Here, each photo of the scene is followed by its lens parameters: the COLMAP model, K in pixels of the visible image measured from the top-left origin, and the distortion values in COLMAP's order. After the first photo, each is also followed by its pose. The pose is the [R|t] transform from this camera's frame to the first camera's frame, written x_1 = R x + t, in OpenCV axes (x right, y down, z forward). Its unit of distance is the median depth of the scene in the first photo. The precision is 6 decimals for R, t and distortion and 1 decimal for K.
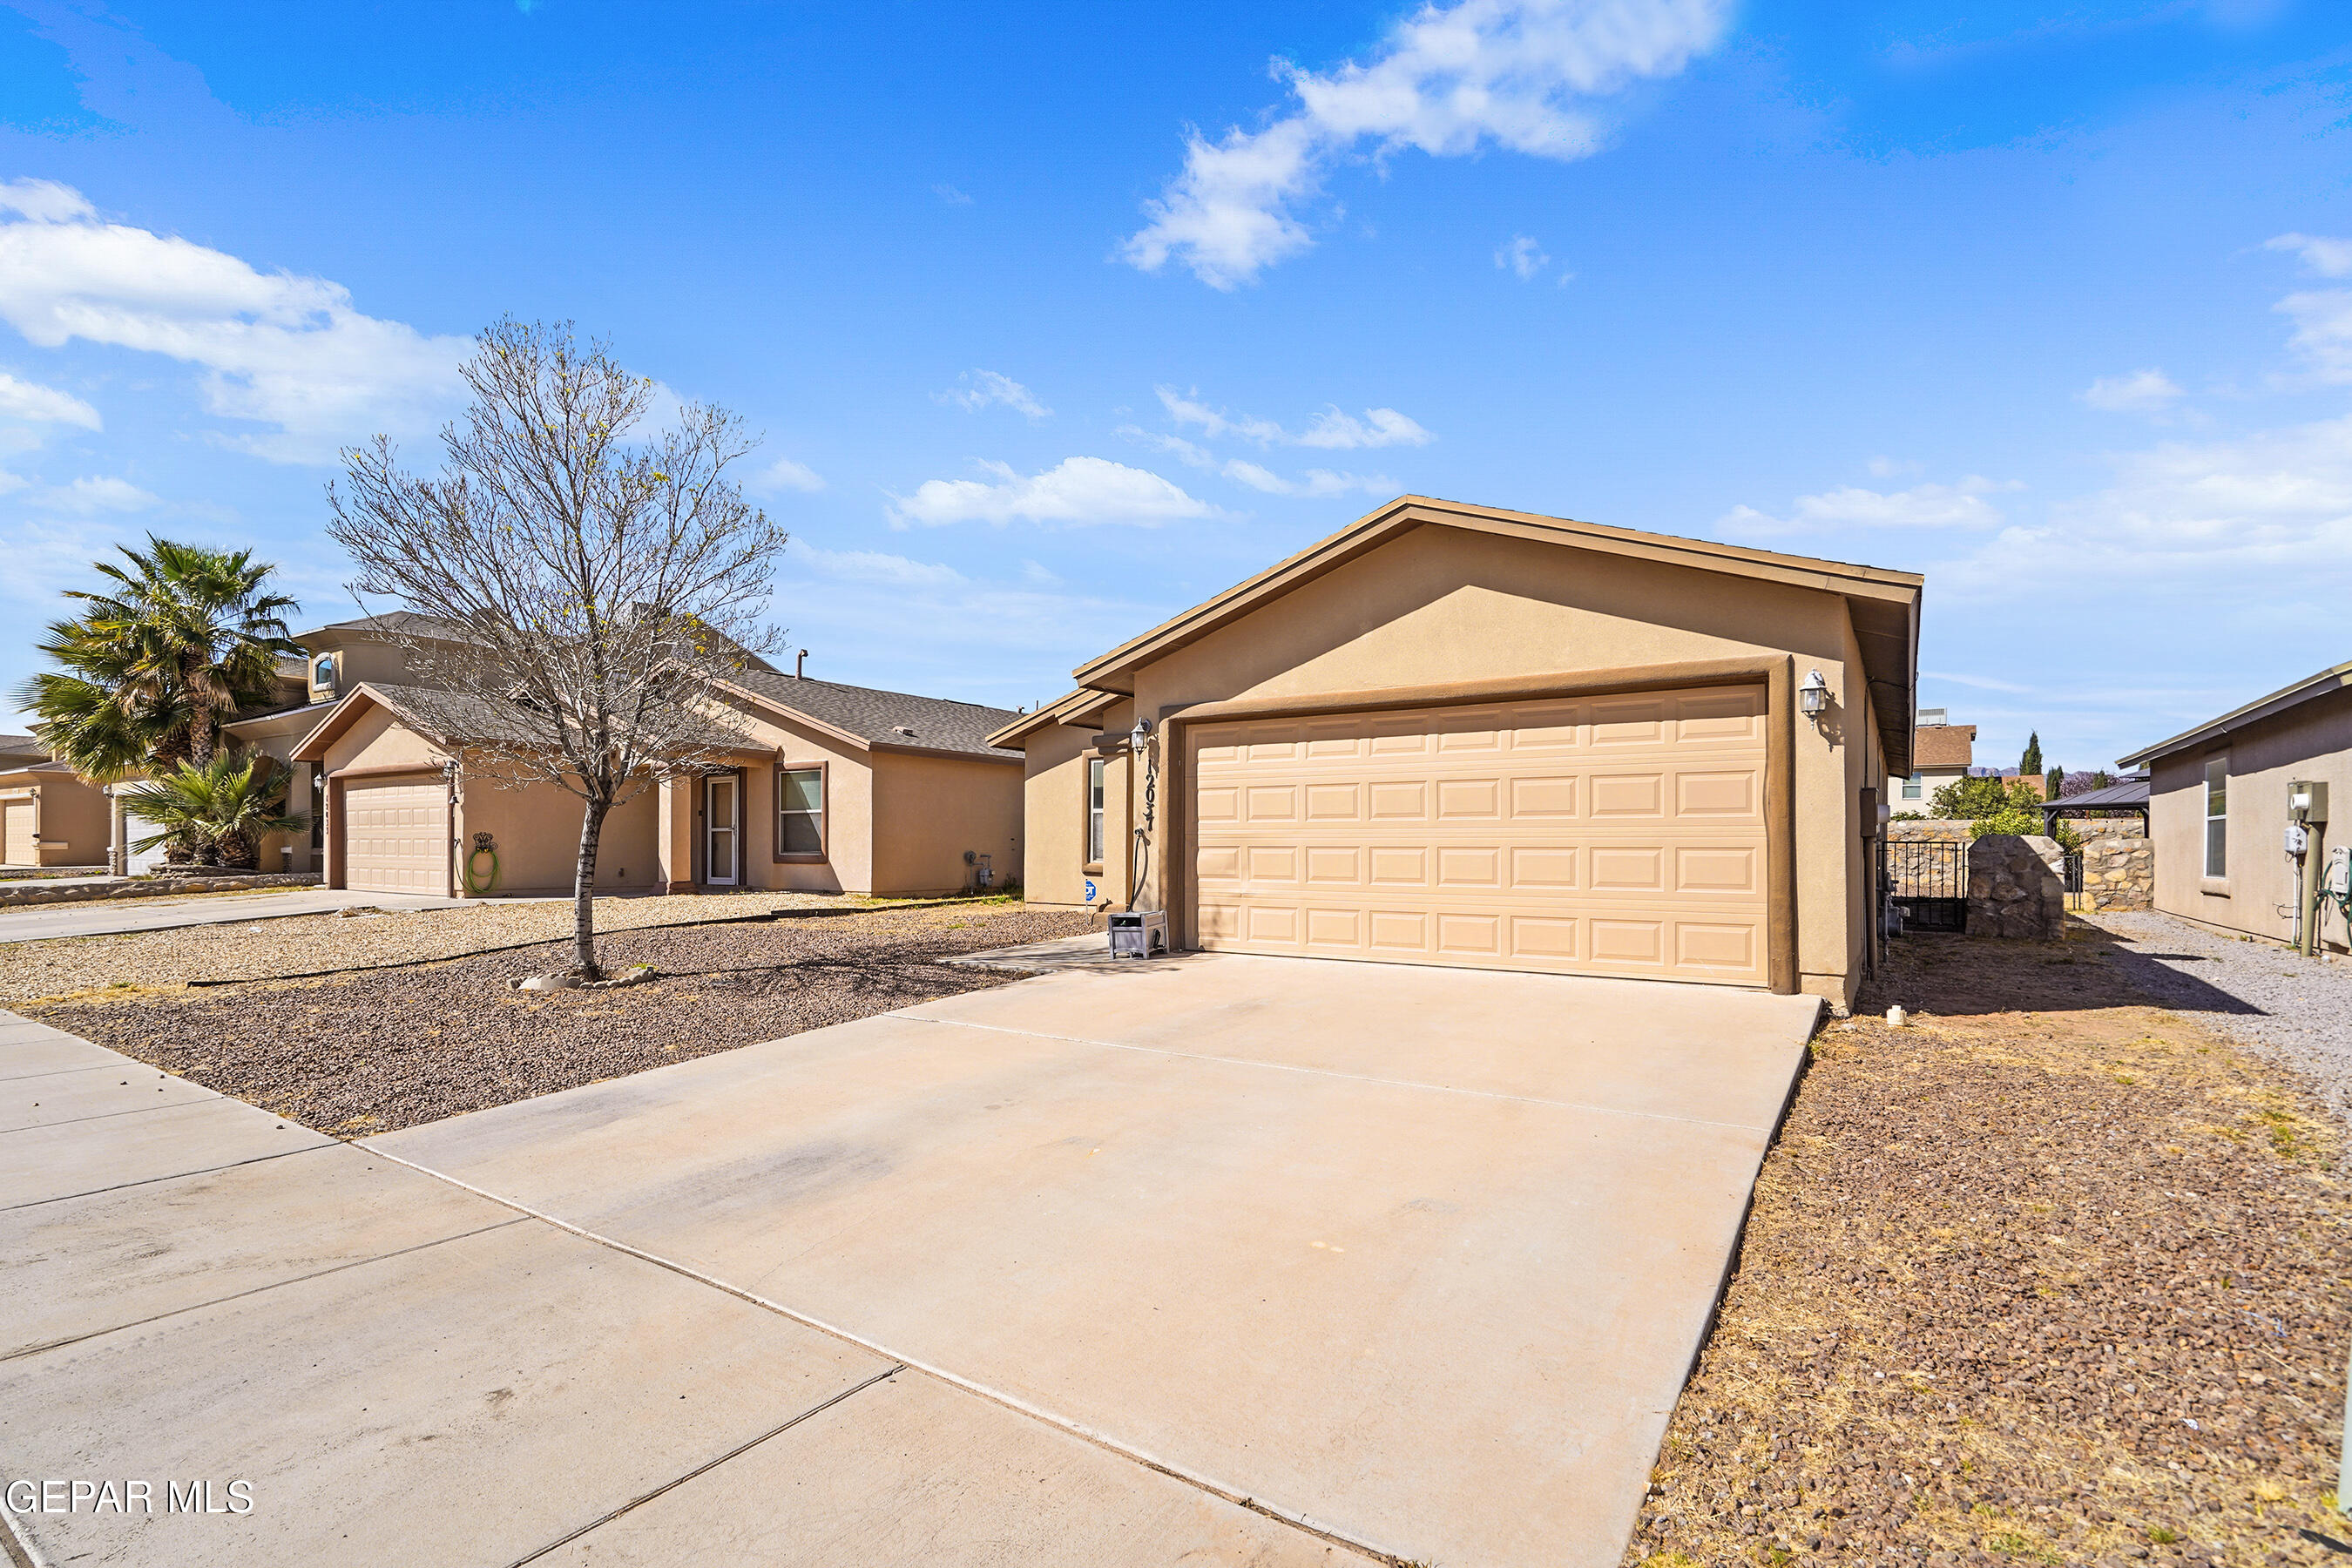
lens RADIAL K [[1089.6, 0, 1171.0], [0, 1089.6, 840.9], [0, 0, 1]] dist [-0.013614, 0.000102]
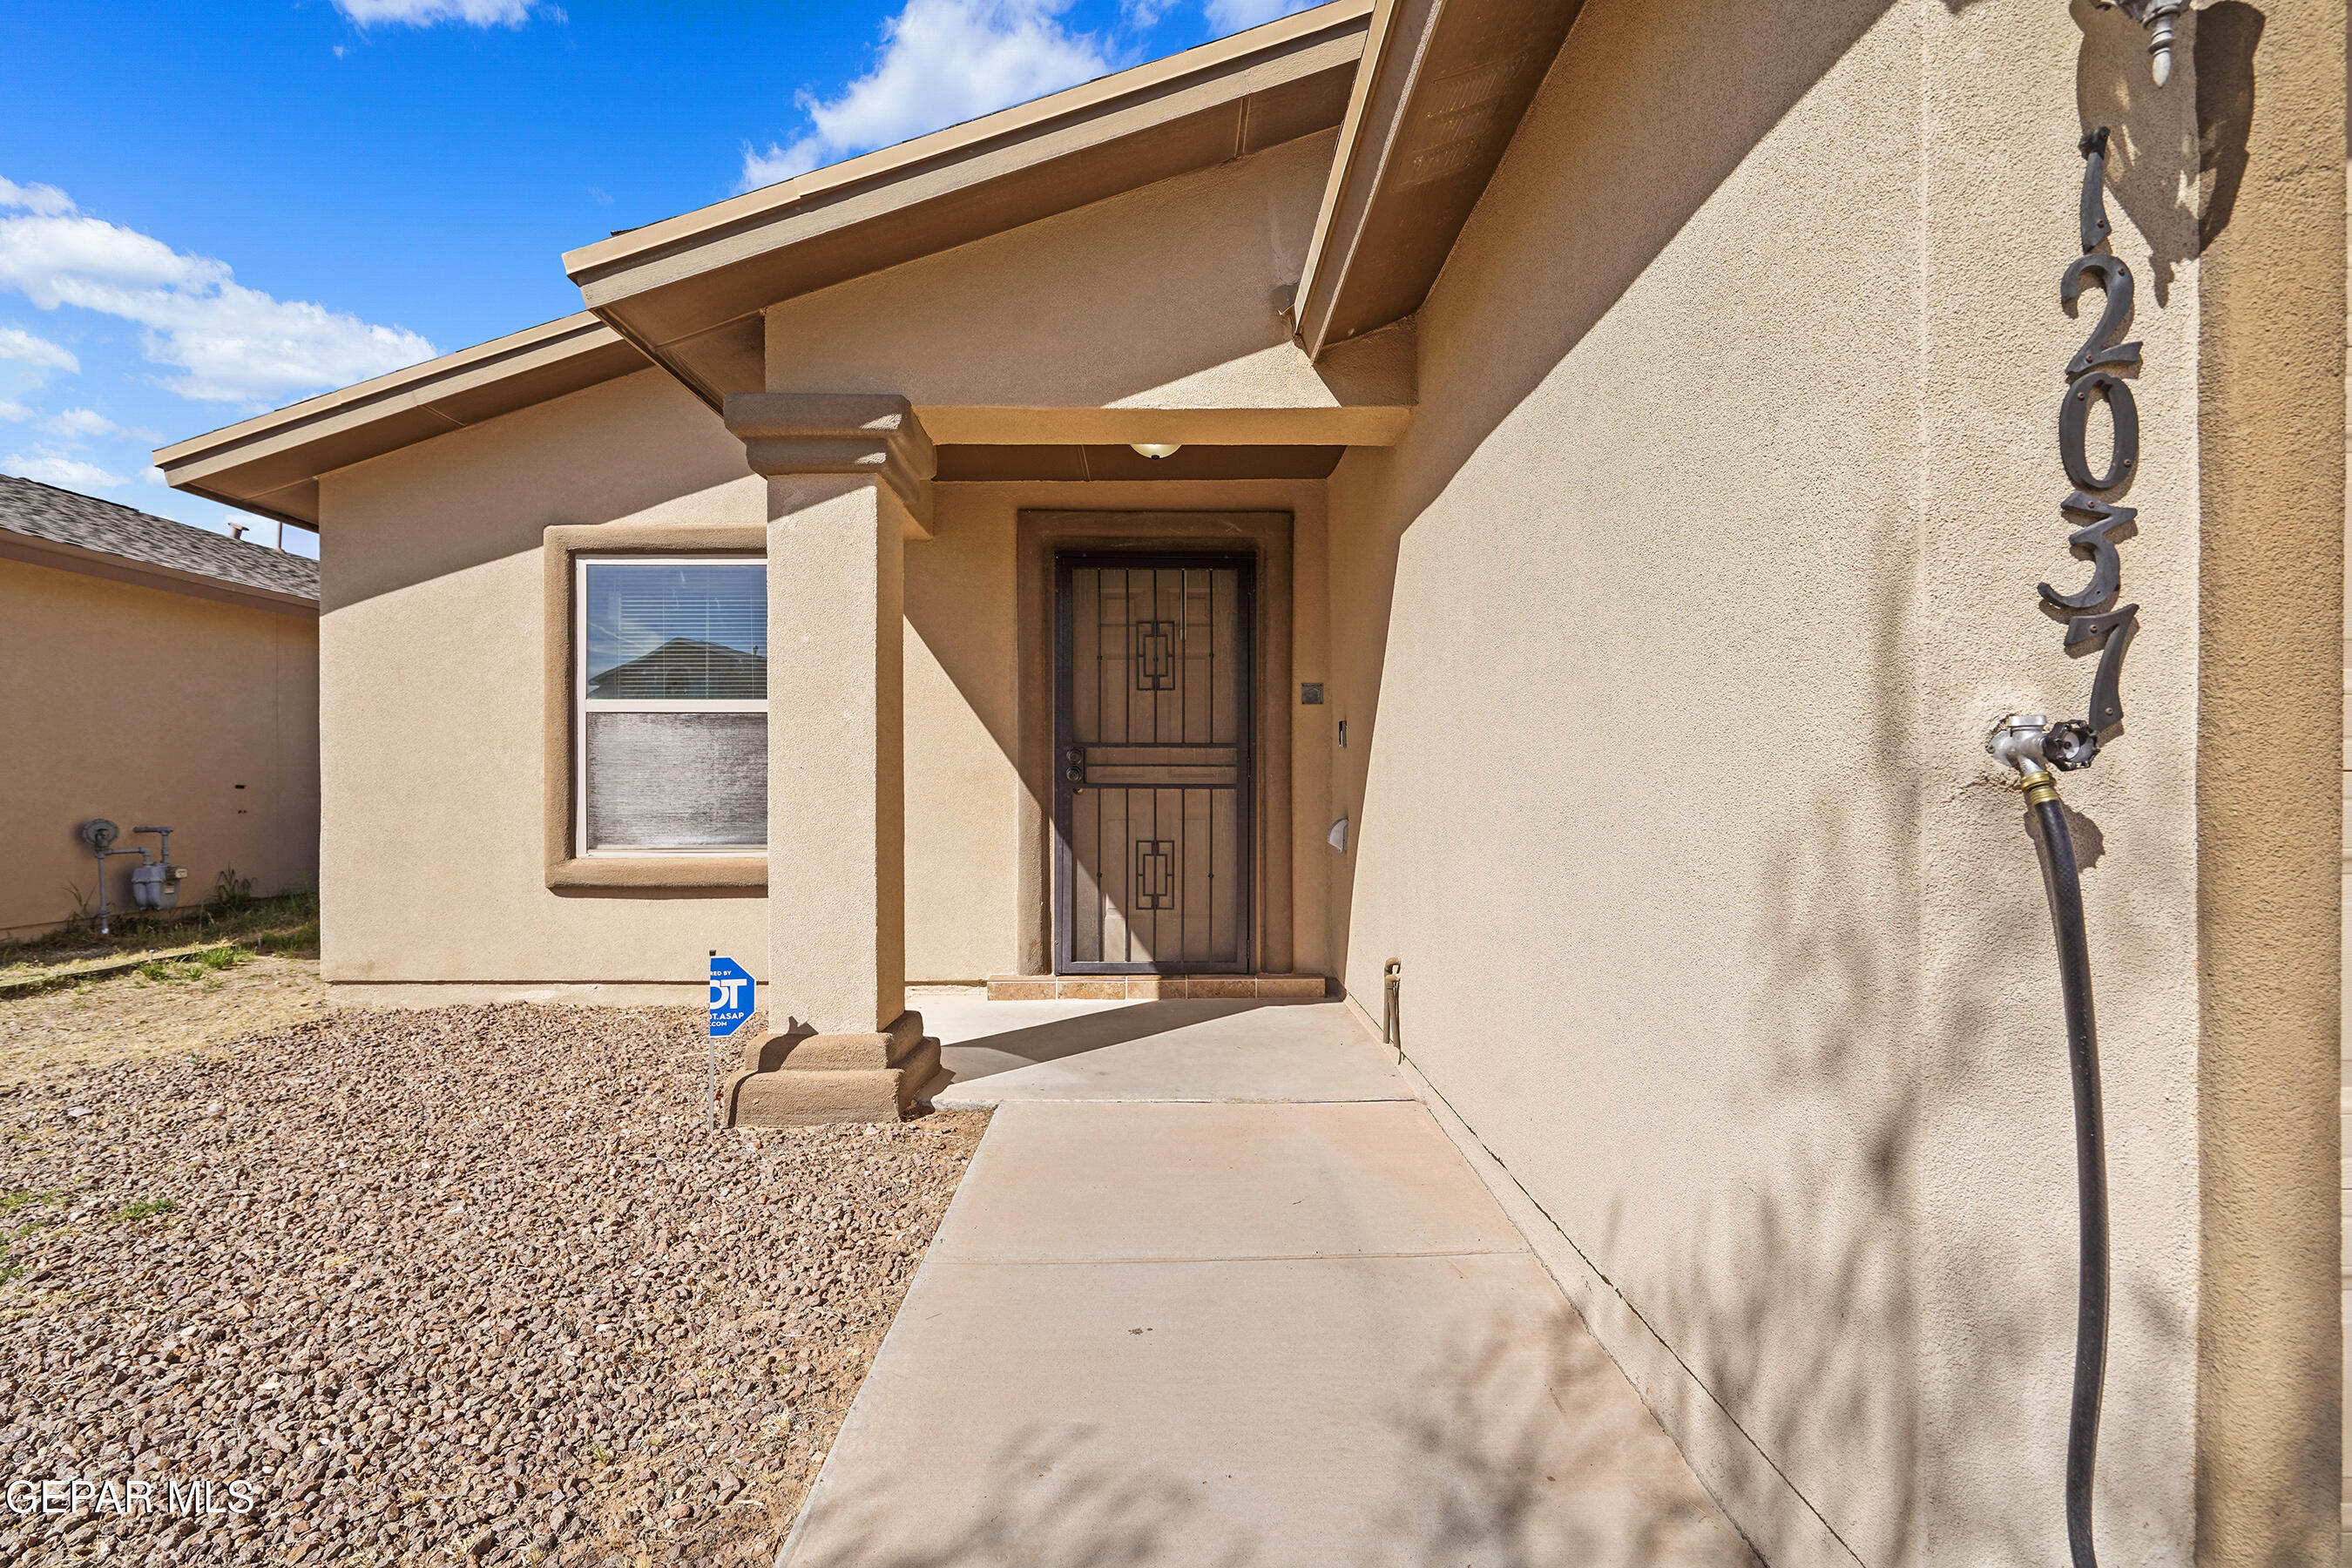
lens RADIAL K [[1071.9, 0, 1168.2], [0, 1071.9, 779.9], [0, 0, 1]] dist [0.000200, 0.000682]
pose [[0.828472, -0.000892, 0.560030, -0.170929], [0.002668, 0.999994, -0.002355, -0.004763], [-0.560025, 0.003445, 0.828469, 0.972179]]
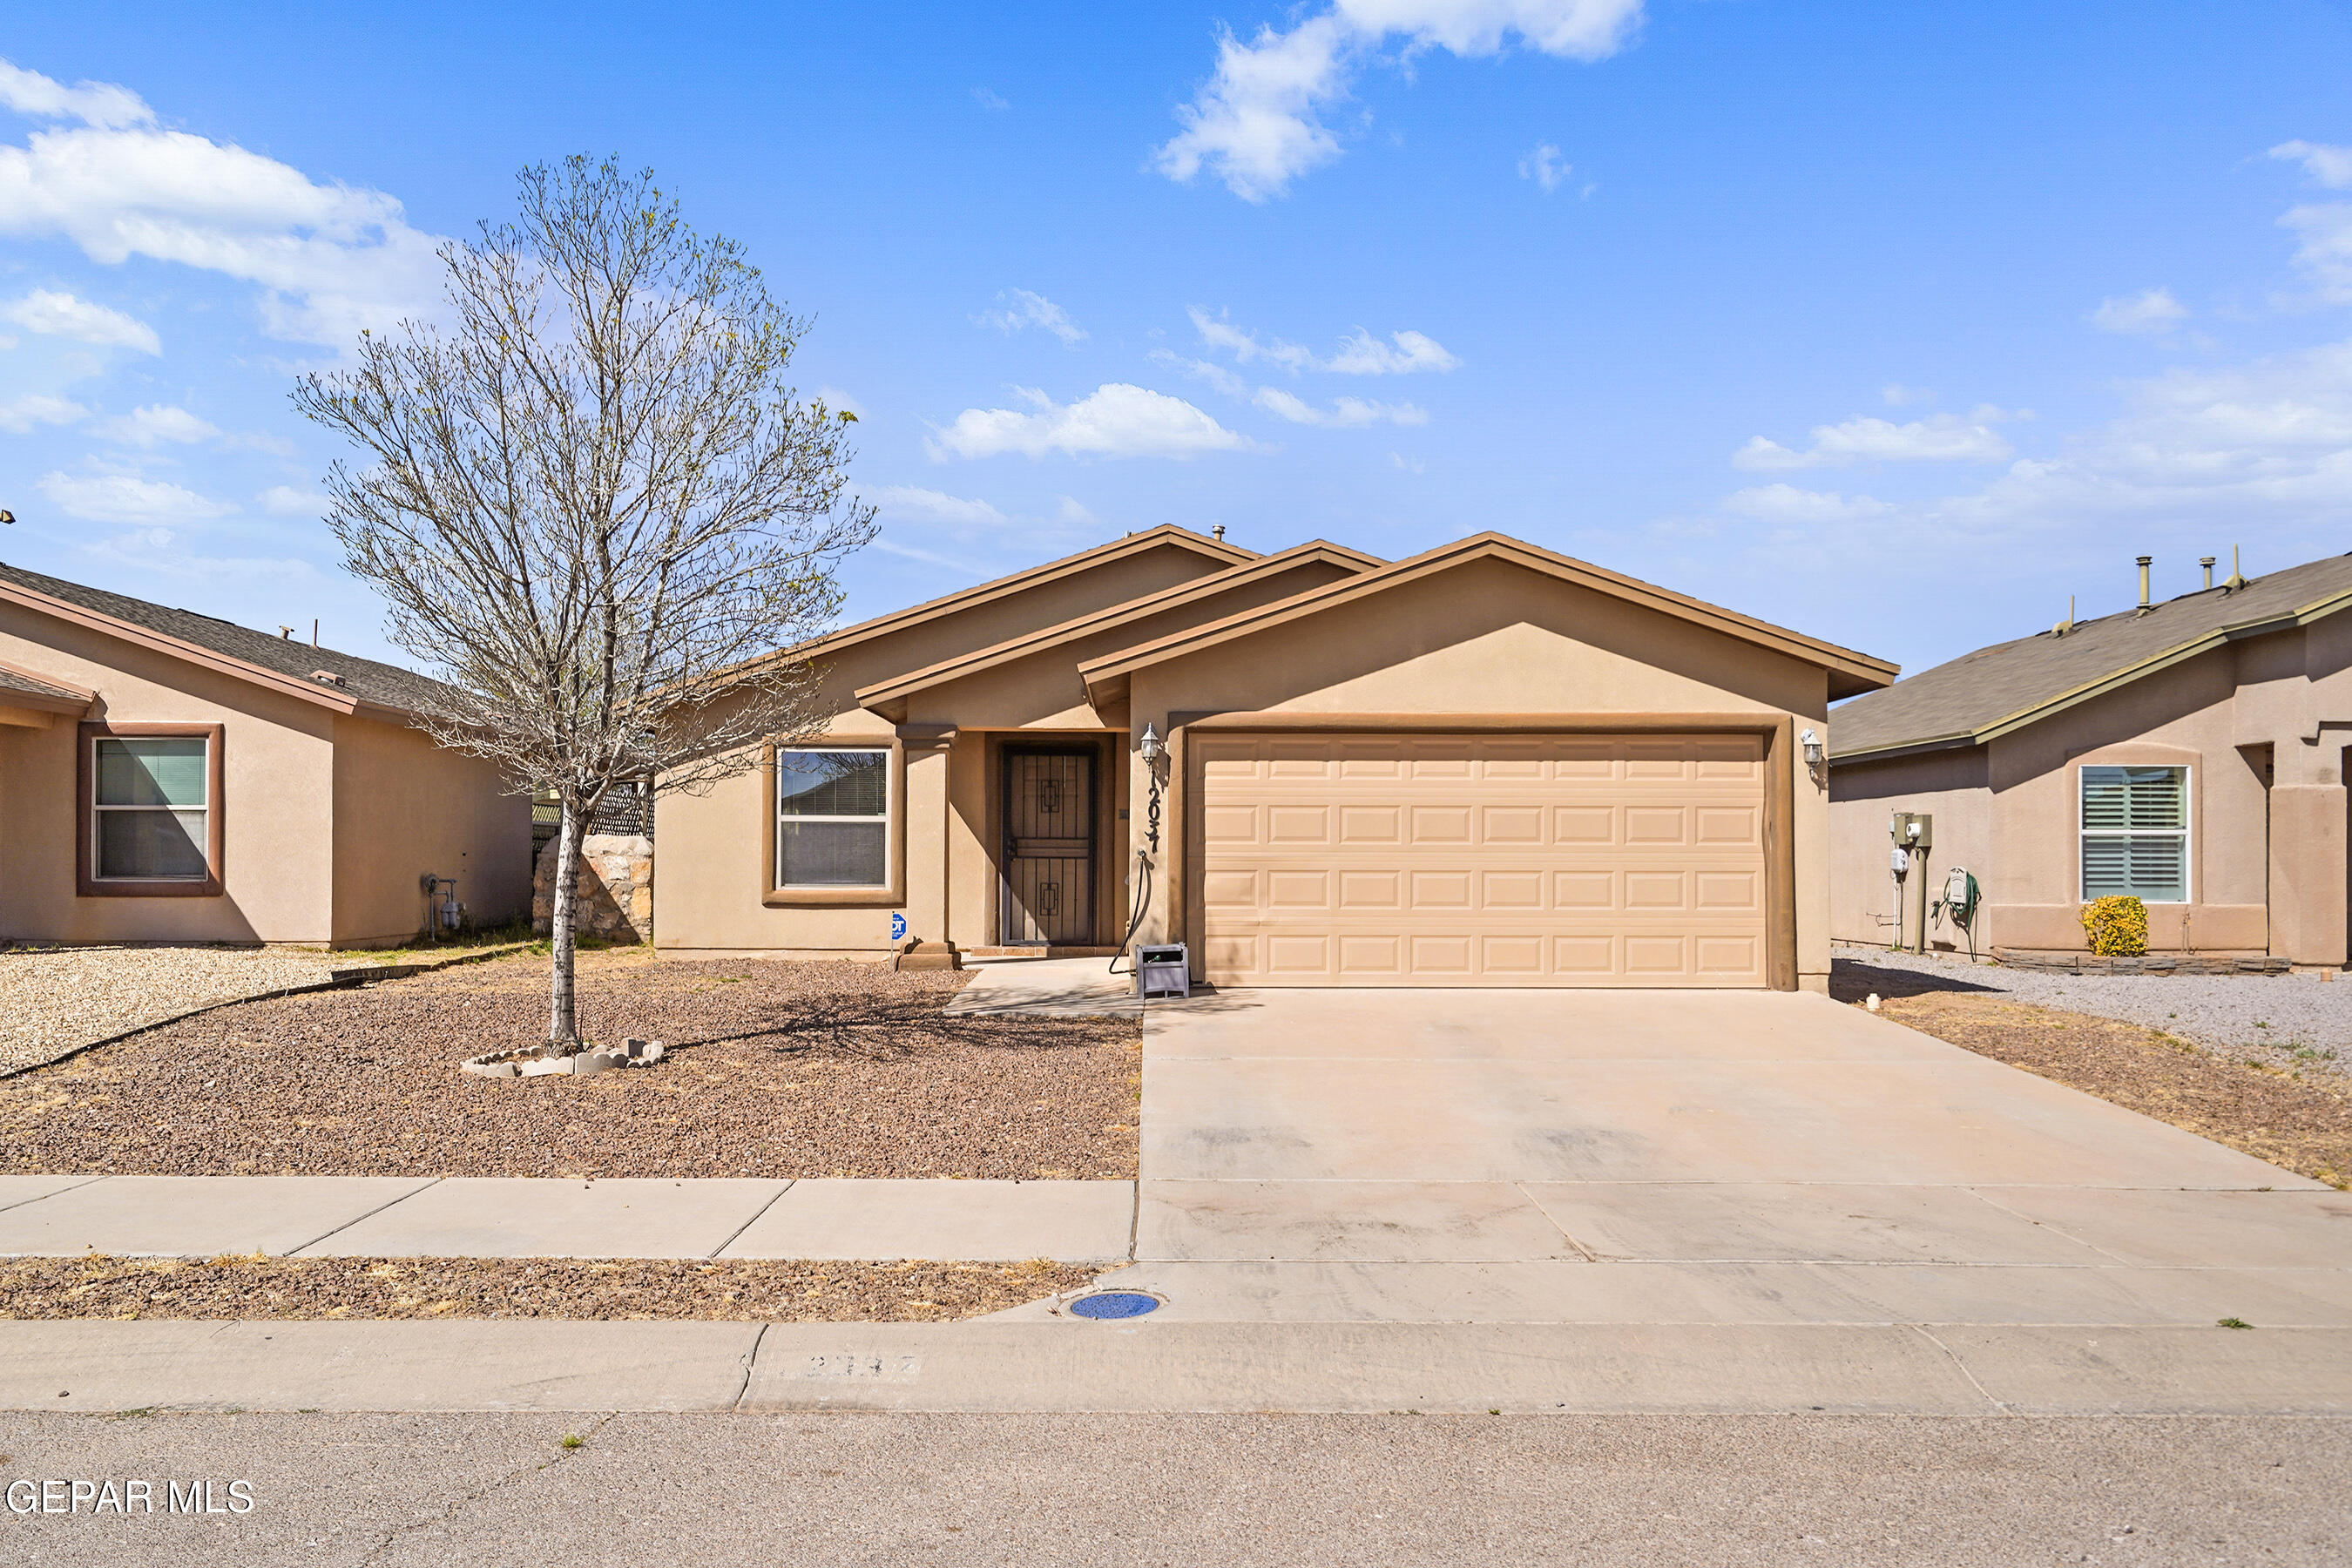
lens RADIAL K [[1717.2, 0, 1186.9], [0, 1717.2, 847.6], [0, 0, 1]] dist [0.008085, 0.001039]
pose [[0.817206, 0.003298, 0.576337, -0.799937], [-0.003240, 0.999994, -0.001128, -0.011946], [-0.576337, -0.000946, 0.817212, -0.140346]]
